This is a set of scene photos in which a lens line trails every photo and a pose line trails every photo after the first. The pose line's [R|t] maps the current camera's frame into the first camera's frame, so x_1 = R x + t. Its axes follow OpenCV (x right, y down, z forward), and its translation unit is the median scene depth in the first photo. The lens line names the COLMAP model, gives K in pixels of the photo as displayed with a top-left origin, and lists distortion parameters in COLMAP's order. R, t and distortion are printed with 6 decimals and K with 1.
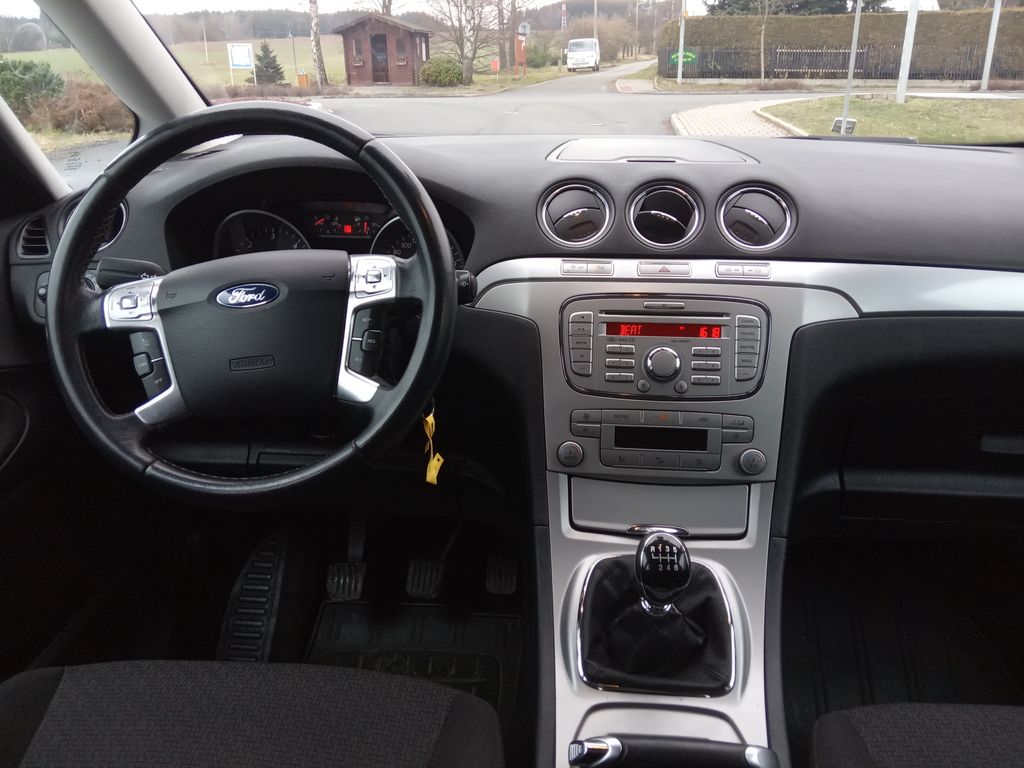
lens RADIAL K [[805.8, 0, 512.9], [0, 805.8, 387.1], [0, 0, 1]] dist [0.031693, -0.015882]
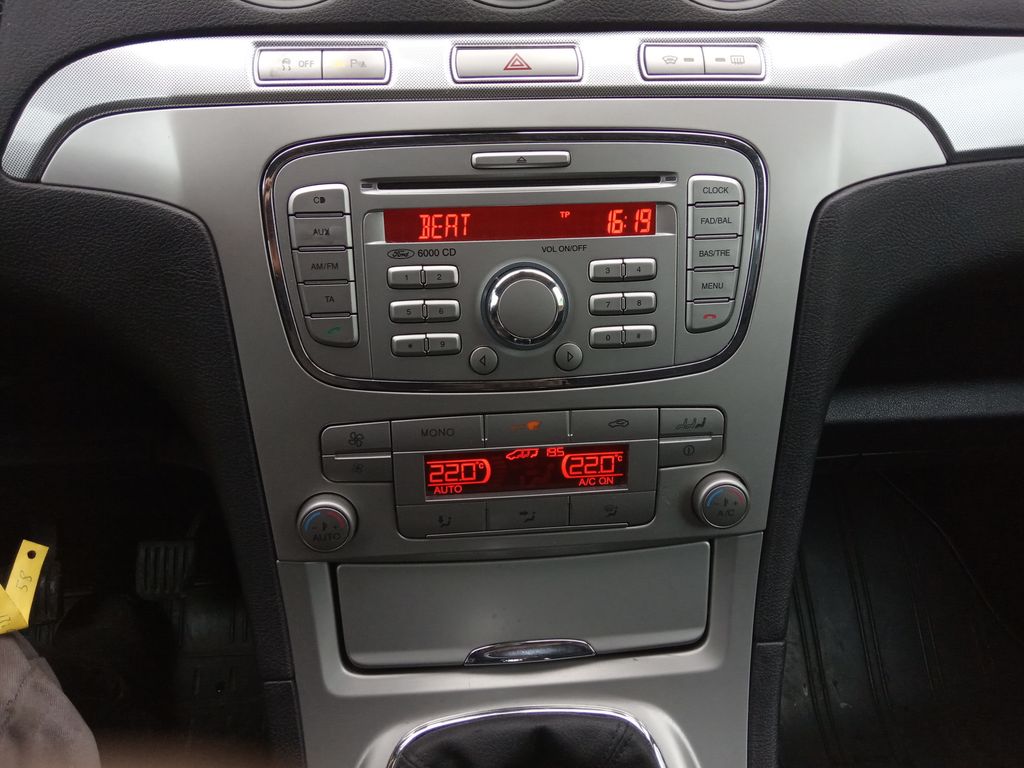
lens RADIAL K [[805.8, 0, 514.7], [0, 805.8, 381.9], [0, 0, 1]] dist [0.031693, -0.015882]
pose [[0.981327, -0.099974, 0.164326, 0.106034], [0.049259, 0.956446, 0.287724, -0.111918], [-0.185933, -0.274256, 0.943511, 0.585608]]
